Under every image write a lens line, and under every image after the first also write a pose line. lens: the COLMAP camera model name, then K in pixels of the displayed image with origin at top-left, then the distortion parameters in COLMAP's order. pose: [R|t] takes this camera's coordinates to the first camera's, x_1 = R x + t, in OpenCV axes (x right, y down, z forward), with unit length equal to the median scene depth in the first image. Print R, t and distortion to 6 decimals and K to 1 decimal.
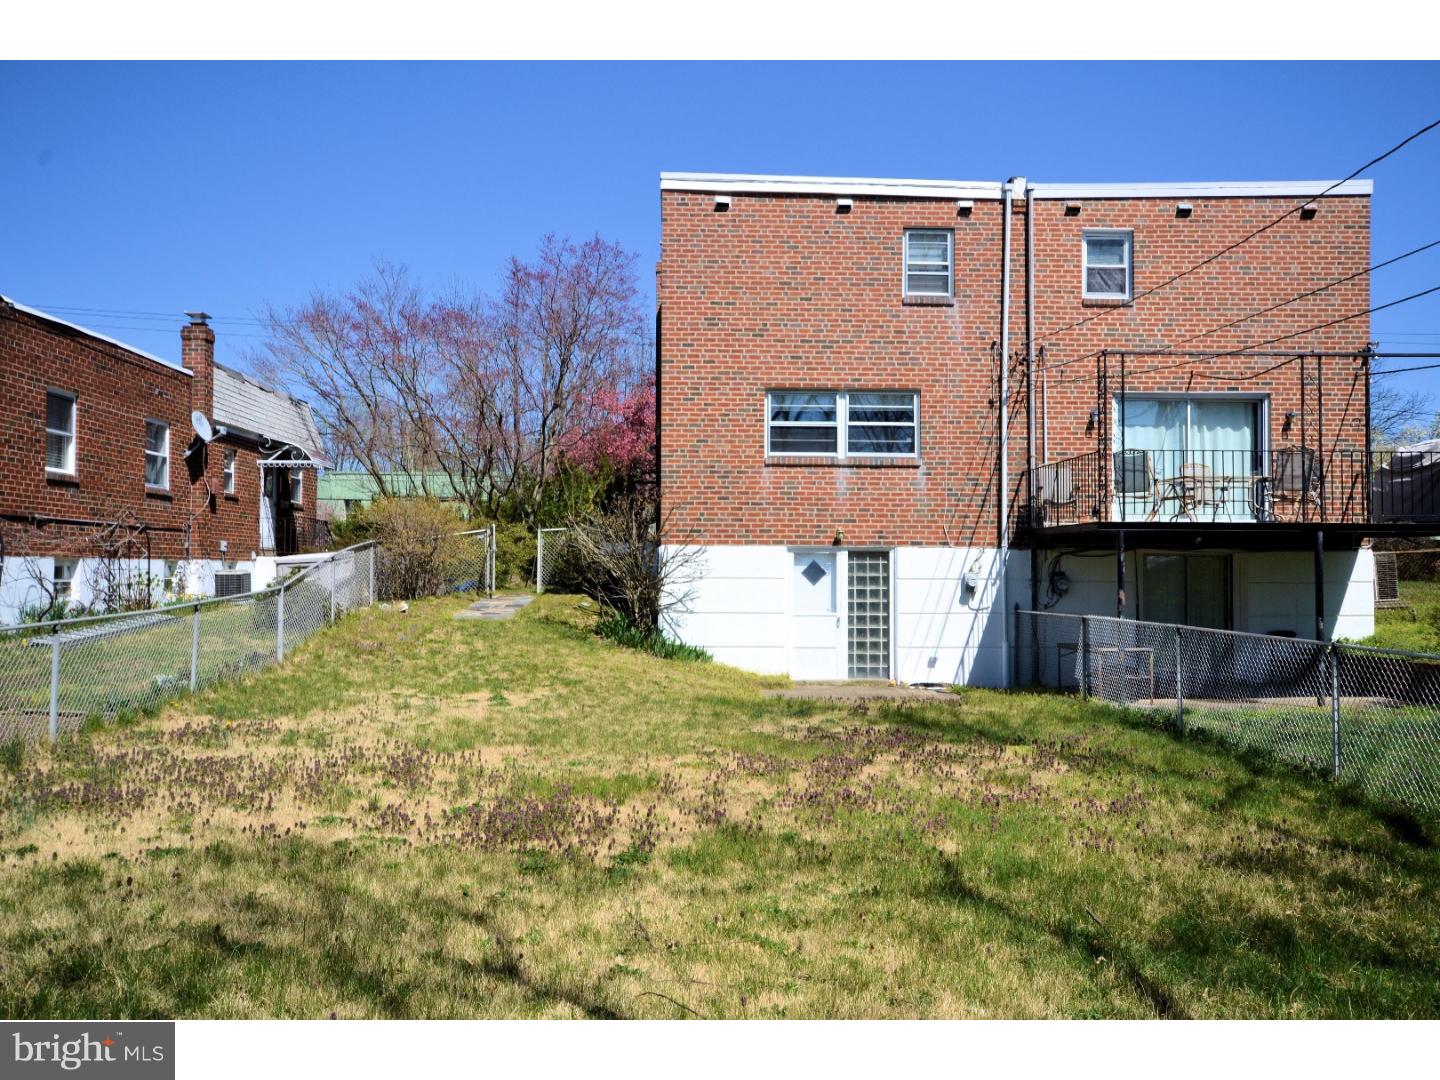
lens RADIAL K [[1216.6, 0, 720.0], [0, 1216.6, 540.0], [0, 0, 1]] dist [0.008159, 0.002078]
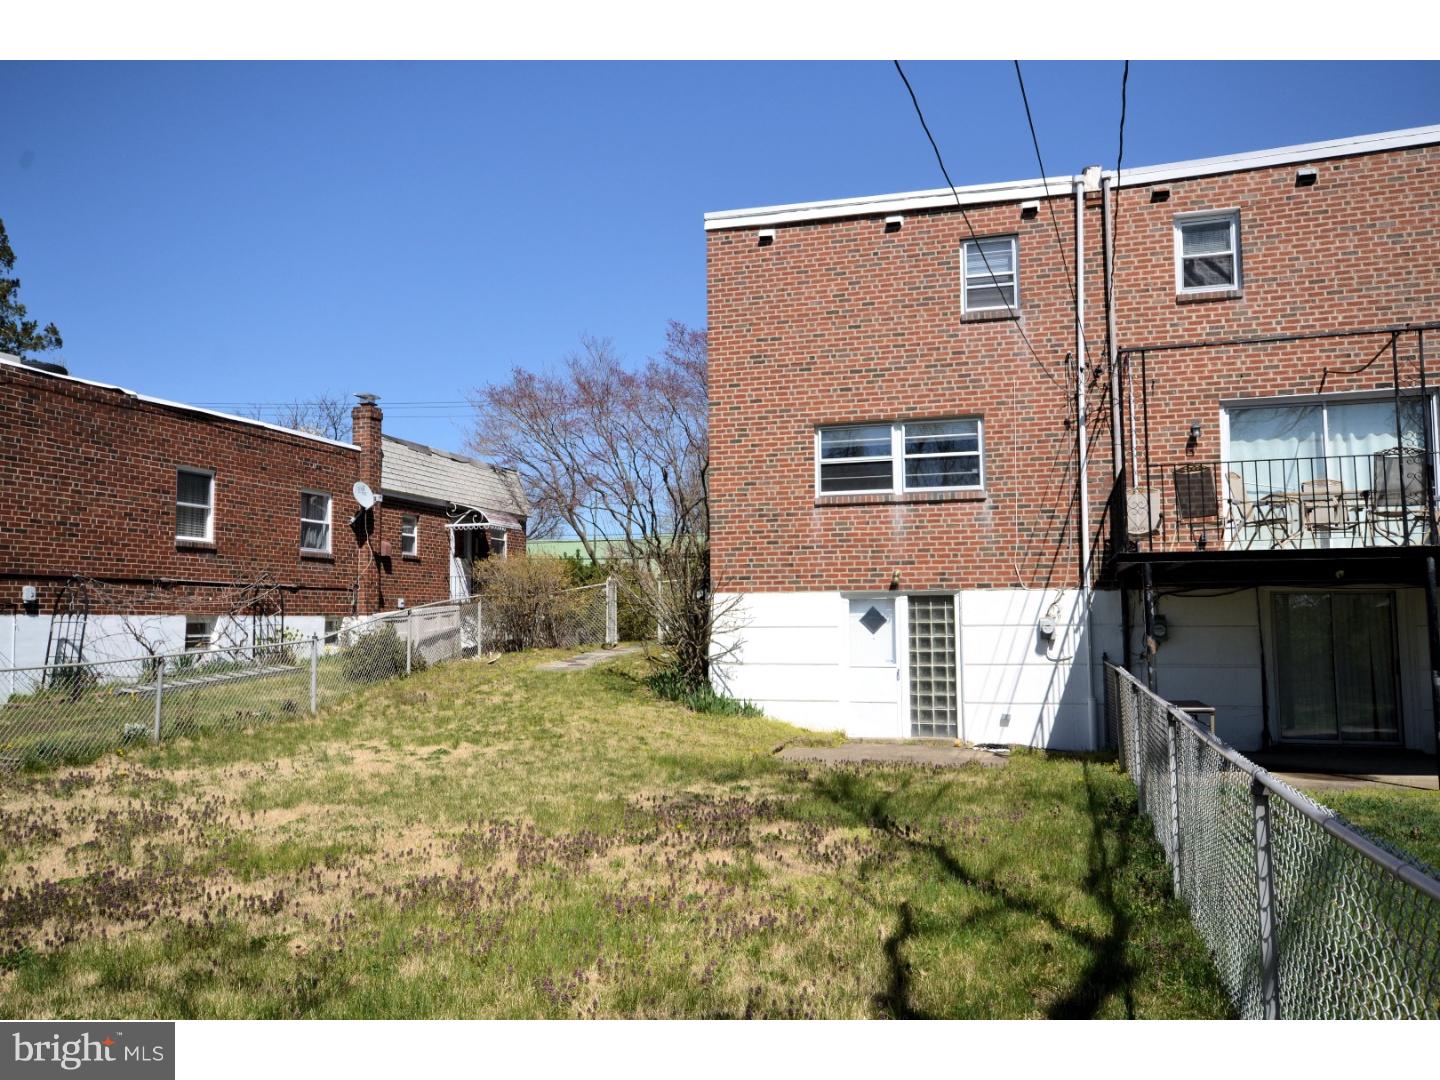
lens RADIAL K [[1136.4, 0, 720.0], [0, 1136.4, 540.0], [0, 0, 1]] dist [-0.001560, 0.033999]
pose [[0.945299, -0.036017, -0.324209, 0.249570], [0.020711, 0.998507, -0.050540, 0.007448], [0.325546, 0.041061, 0.944634, 0.148722]]
